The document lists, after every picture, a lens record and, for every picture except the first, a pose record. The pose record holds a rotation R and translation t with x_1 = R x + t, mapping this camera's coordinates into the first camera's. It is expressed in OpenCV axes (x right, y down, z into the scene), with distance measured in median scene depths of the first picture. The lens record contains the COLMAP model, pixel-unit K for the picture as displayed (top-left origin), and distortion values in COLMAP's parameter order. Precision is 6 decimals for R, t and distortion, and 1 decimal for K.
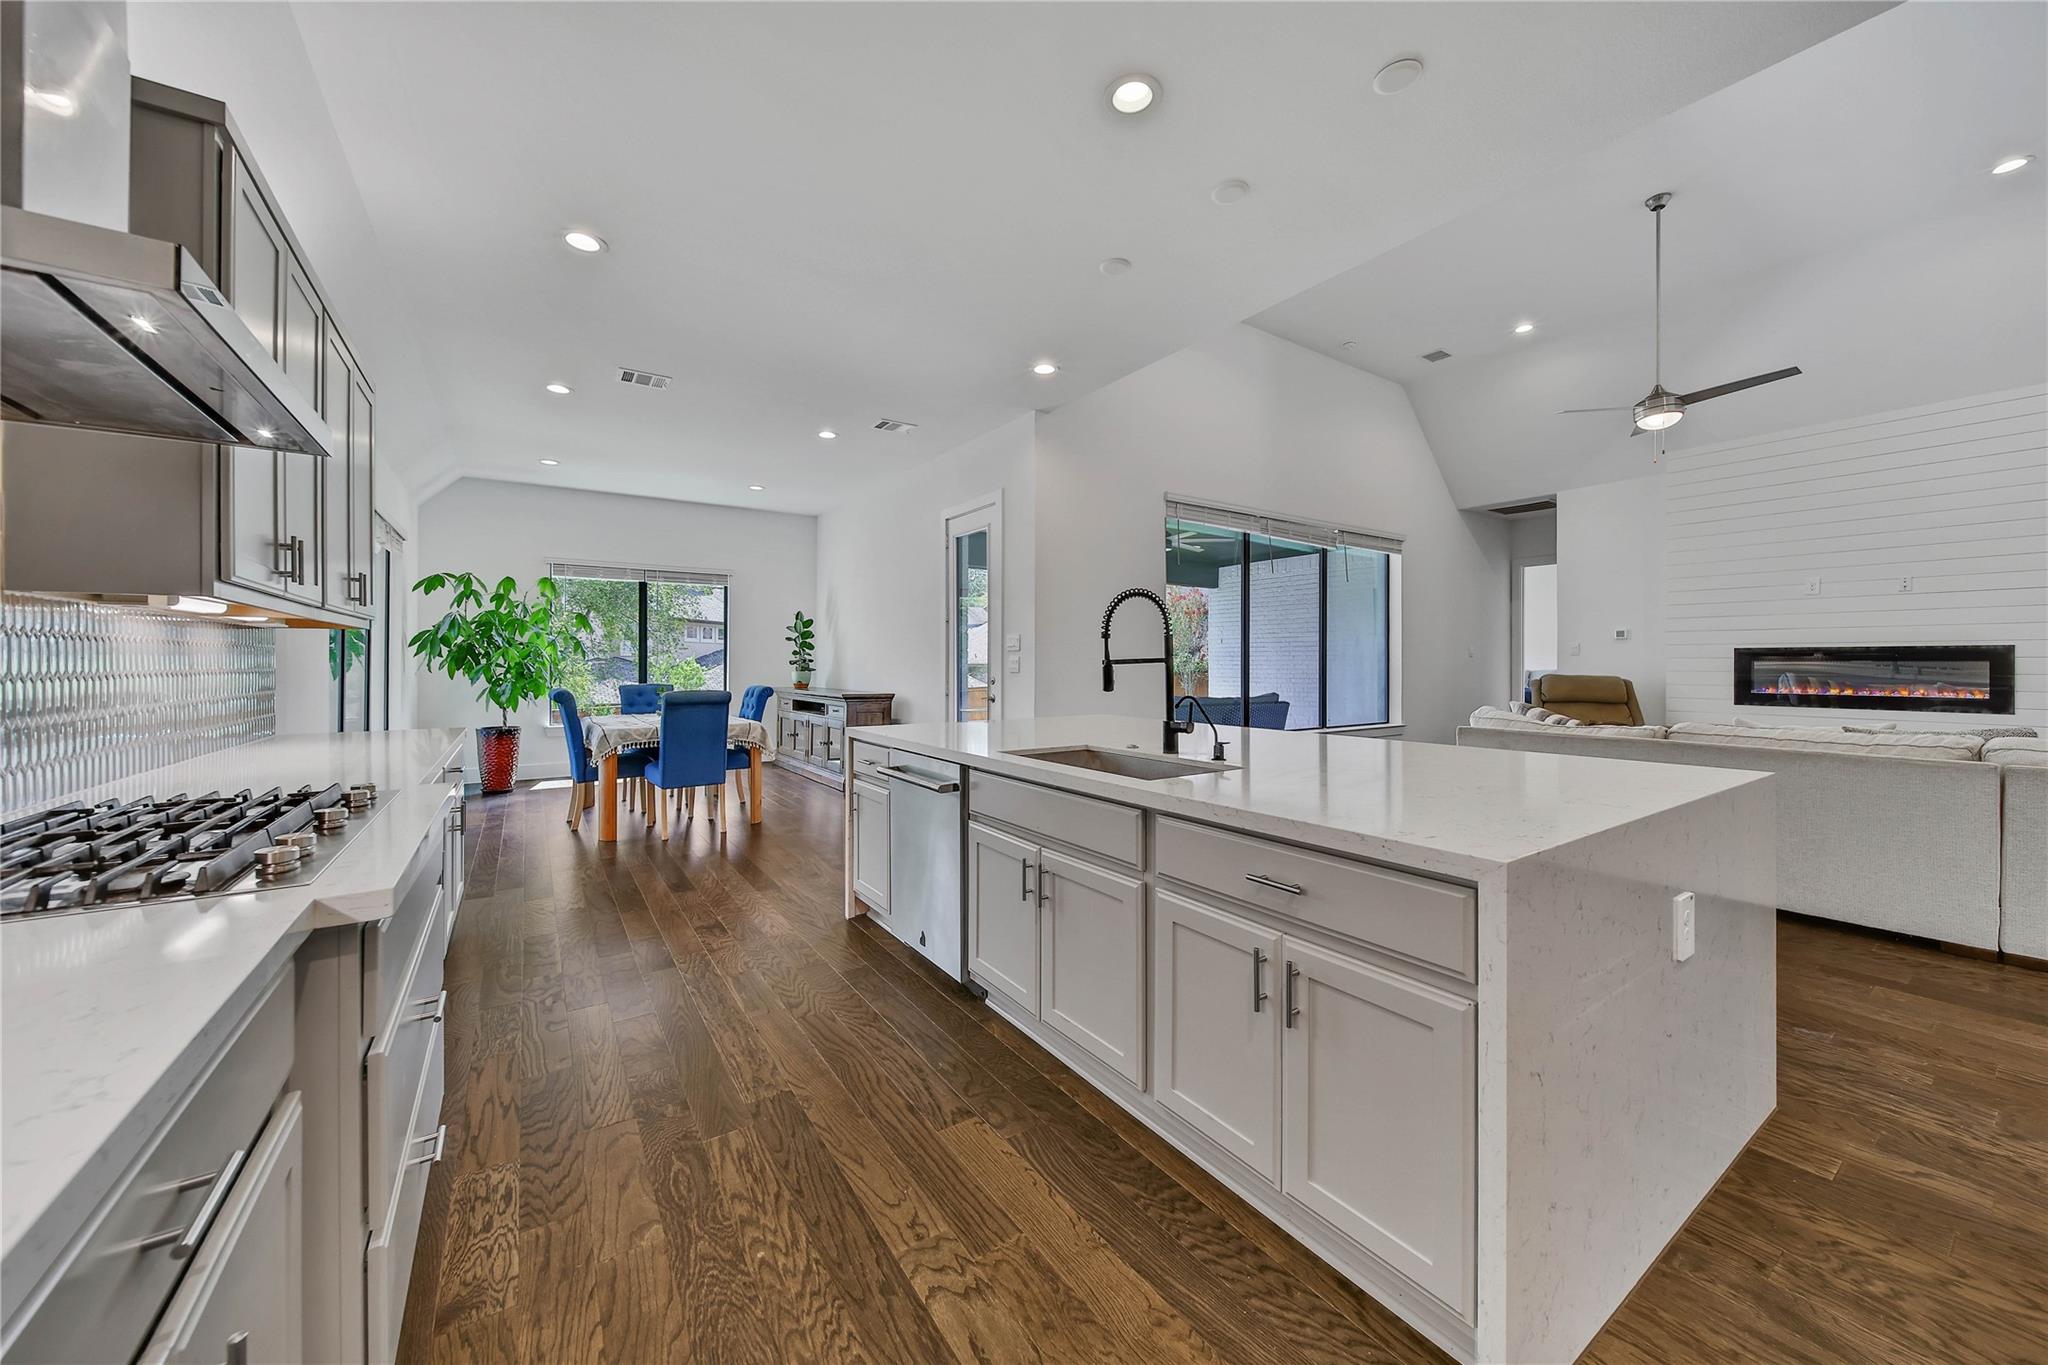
lens RADIAL K [[739.2, 0, 1024.2], [0, 739.2, 666.3], [0, 0, 1]] dist [-0.000291, -0.000237]
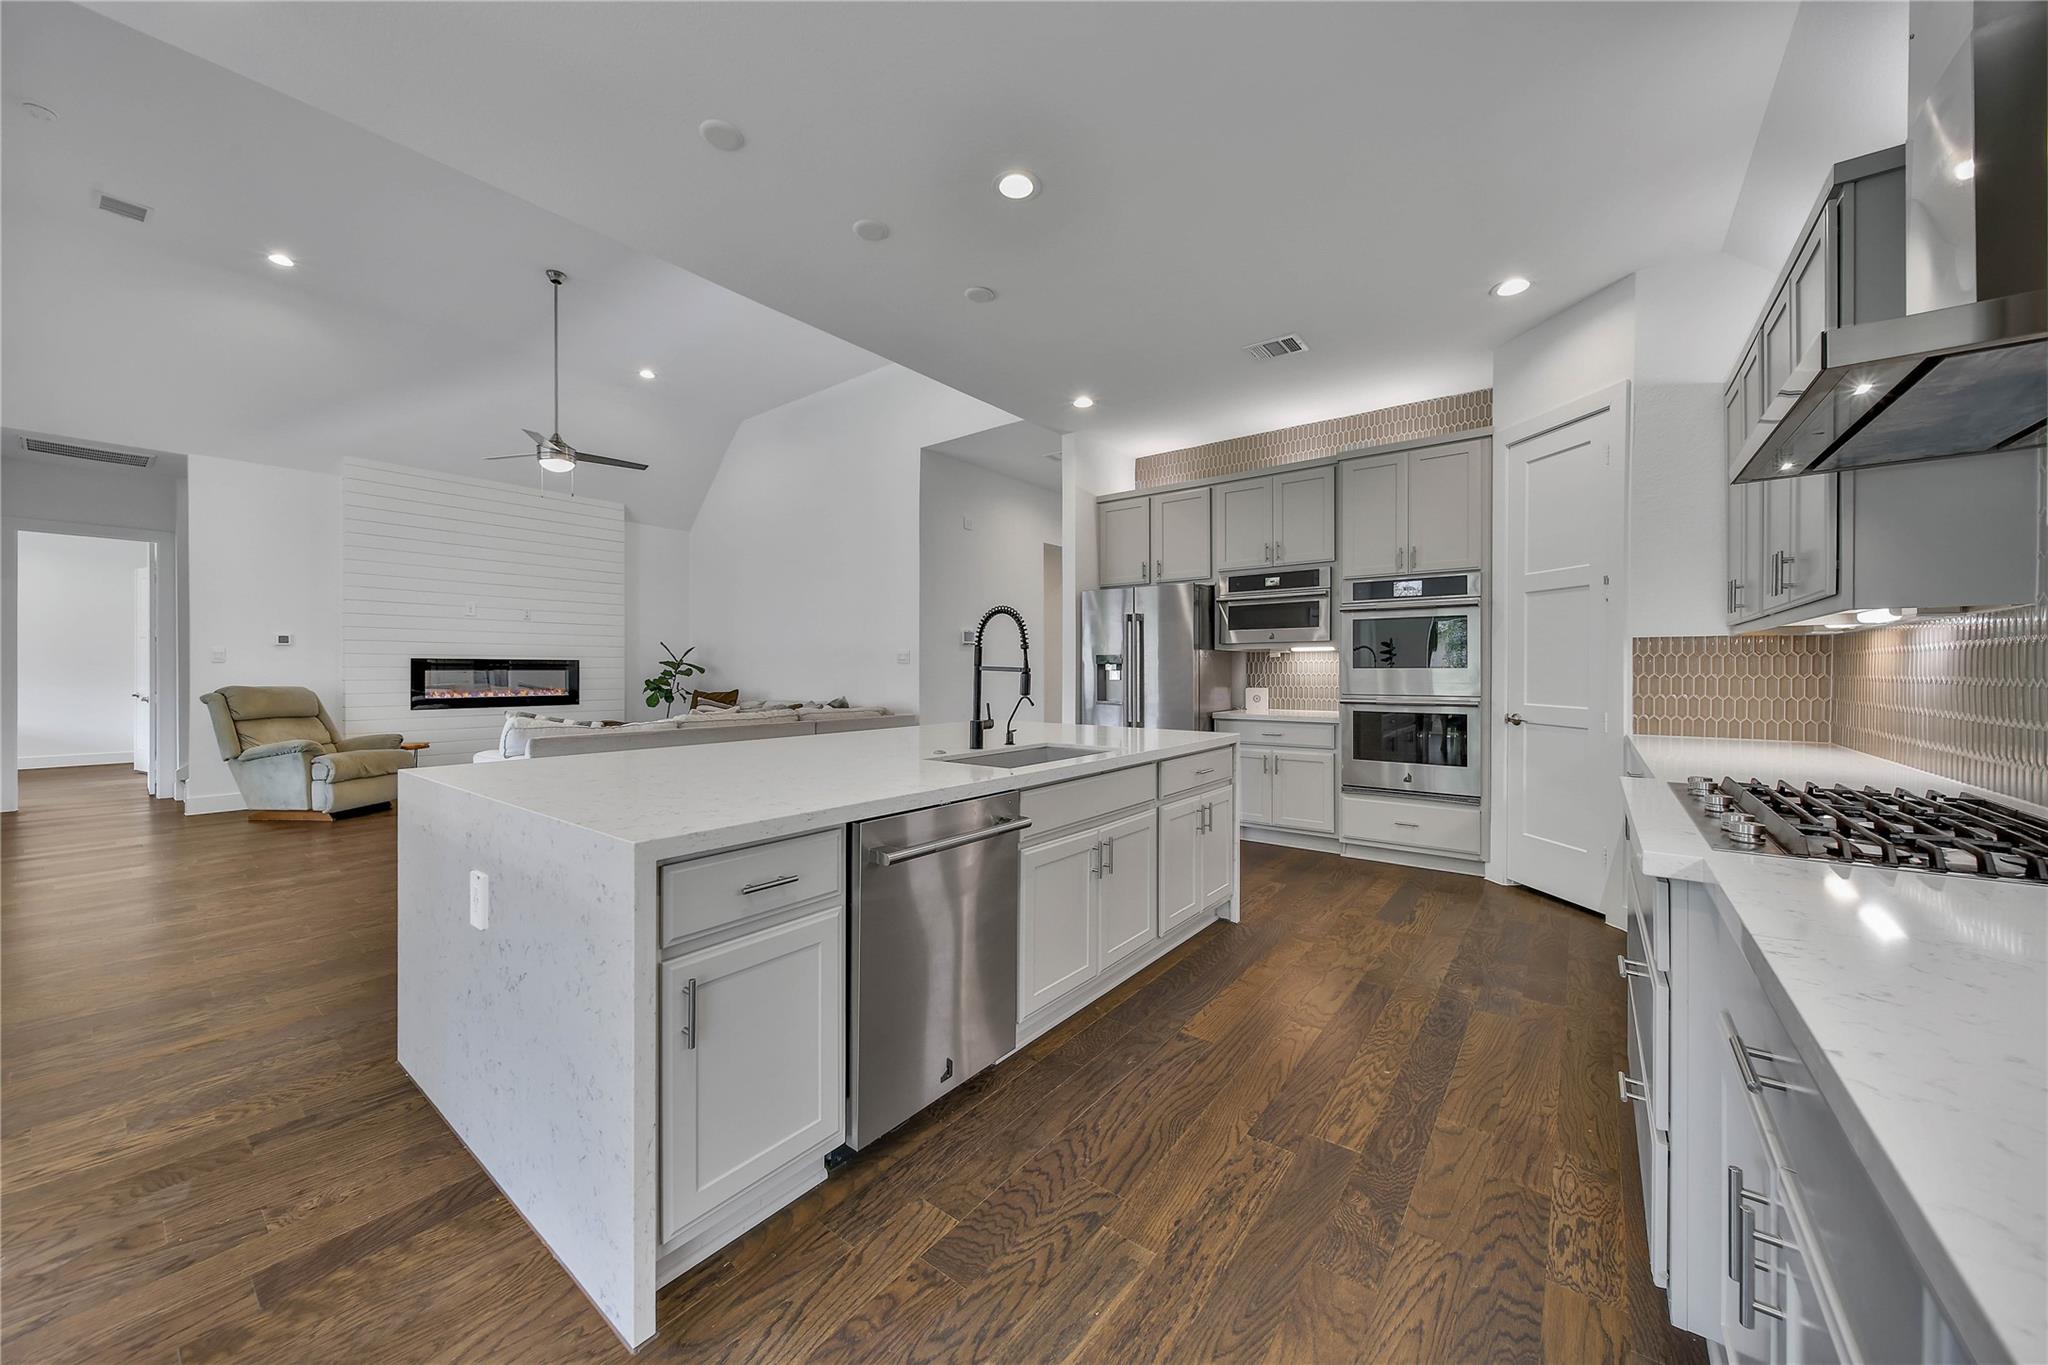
lens RADIAL K [[732.6, 0, 1017.7], [0, 732.6, 671.3], [0, 0, 1]] dist [0.000409, -0.000147]
pose [[-0.310922, -0.000750, 0.950435, -0.992026], [0.006000, 0.999978, 0.002752, -0.006734], [-0.950417, 0.006558, -0.310911, 1.407072]]
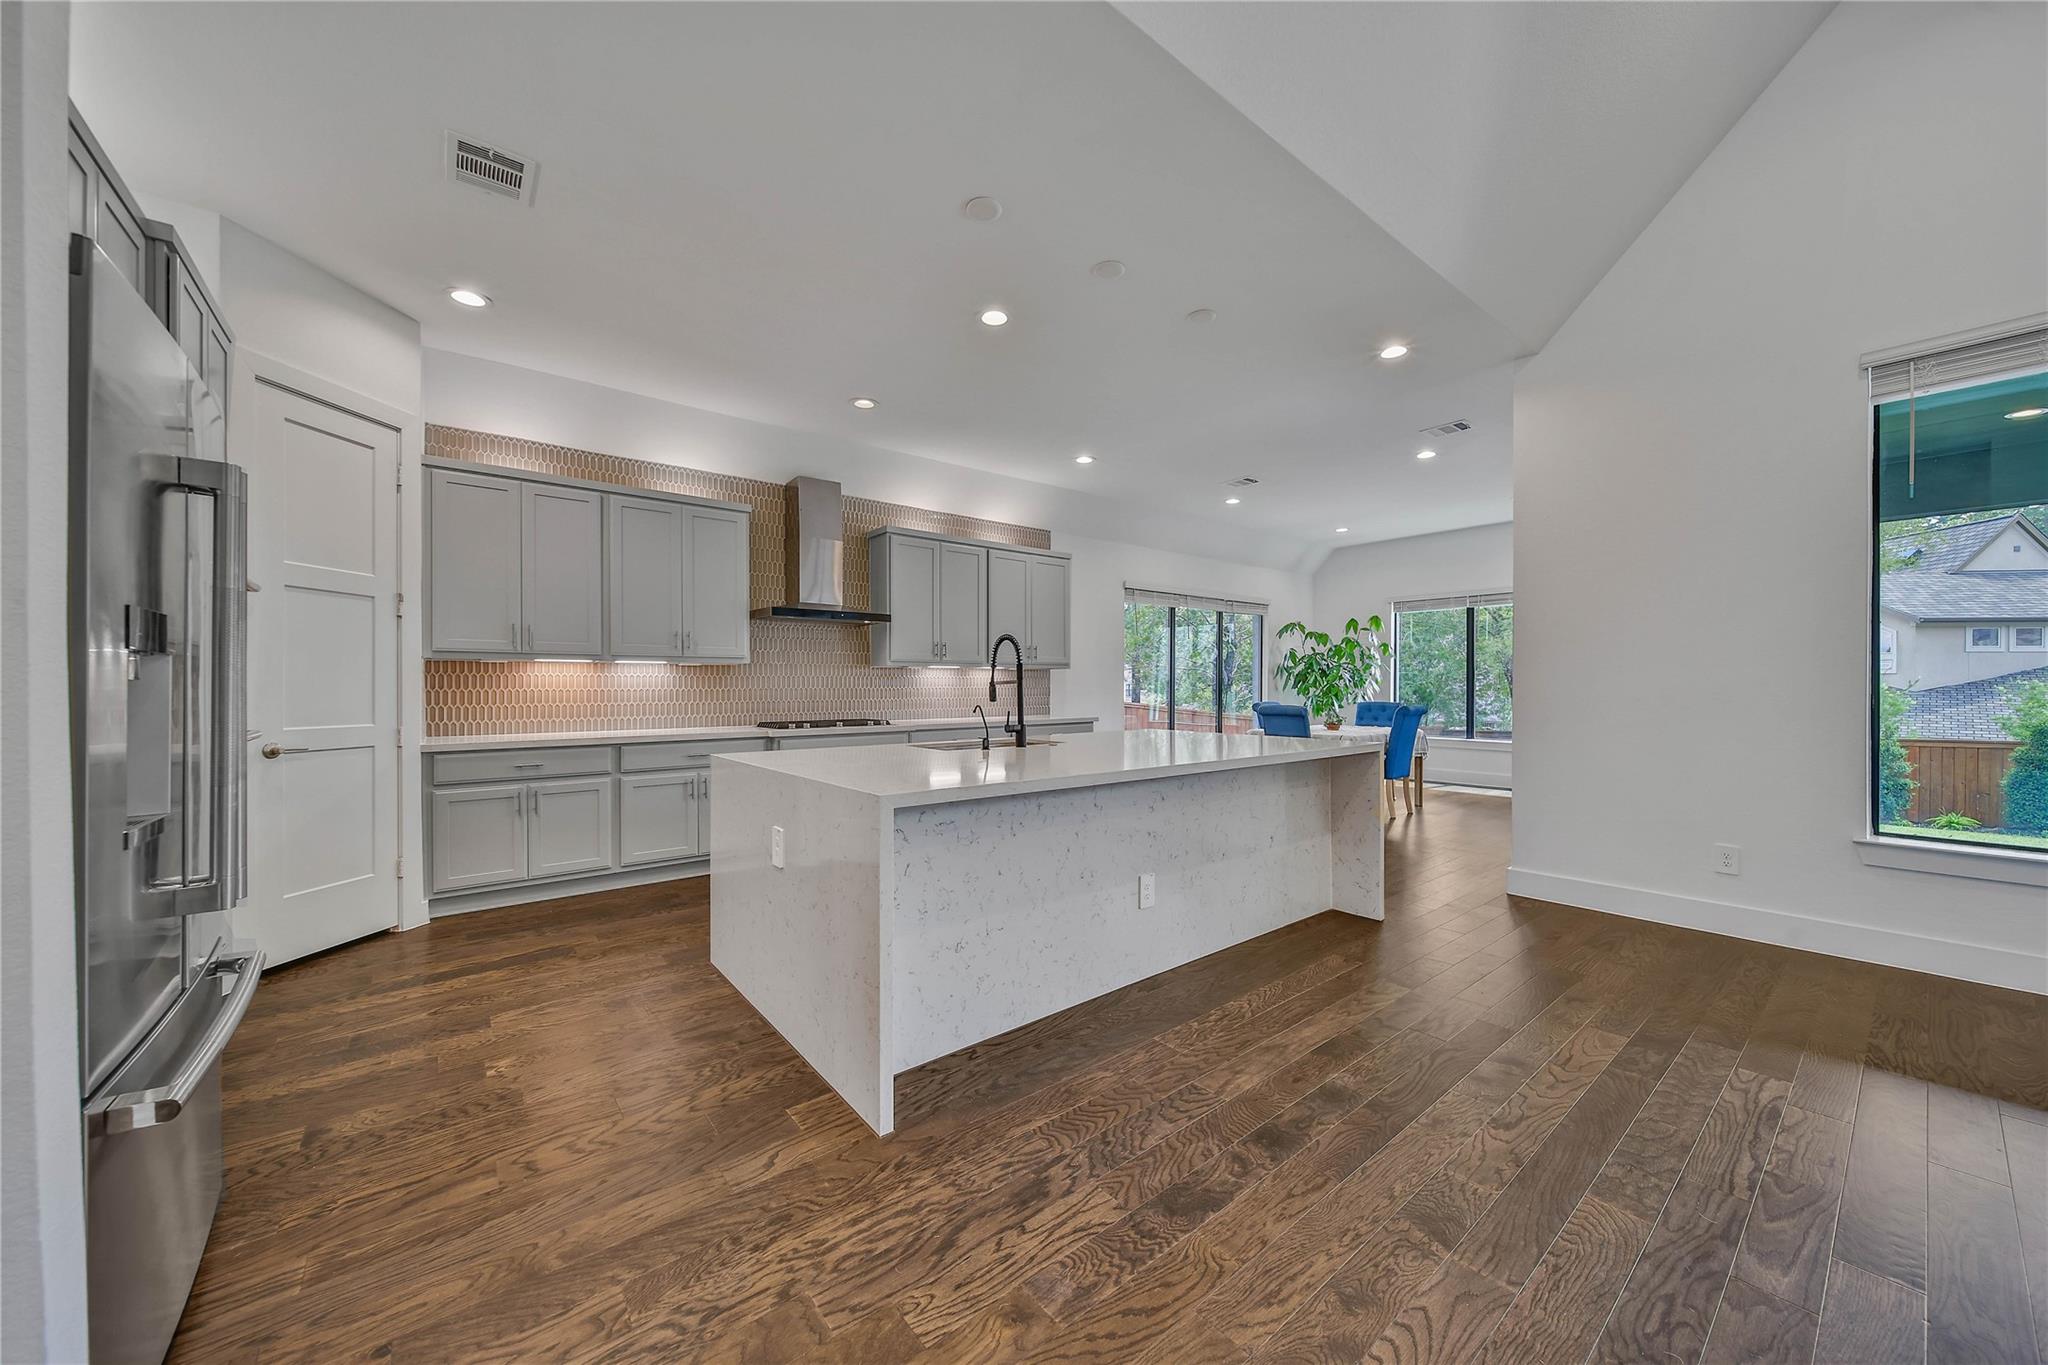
lens RADIAL K [[723.4, 0, 1021.4], [0, 723.4, 691.8], [0, 0, 1]] dist [0.000842, -0.001465]
pose [[0.079925, 0.008652, -0.996763, 1.725501], [-0.002613, 0.999961, 0.008471, -0.000541], [0.996797, 0.001928, 0.079944, 0.966951]]
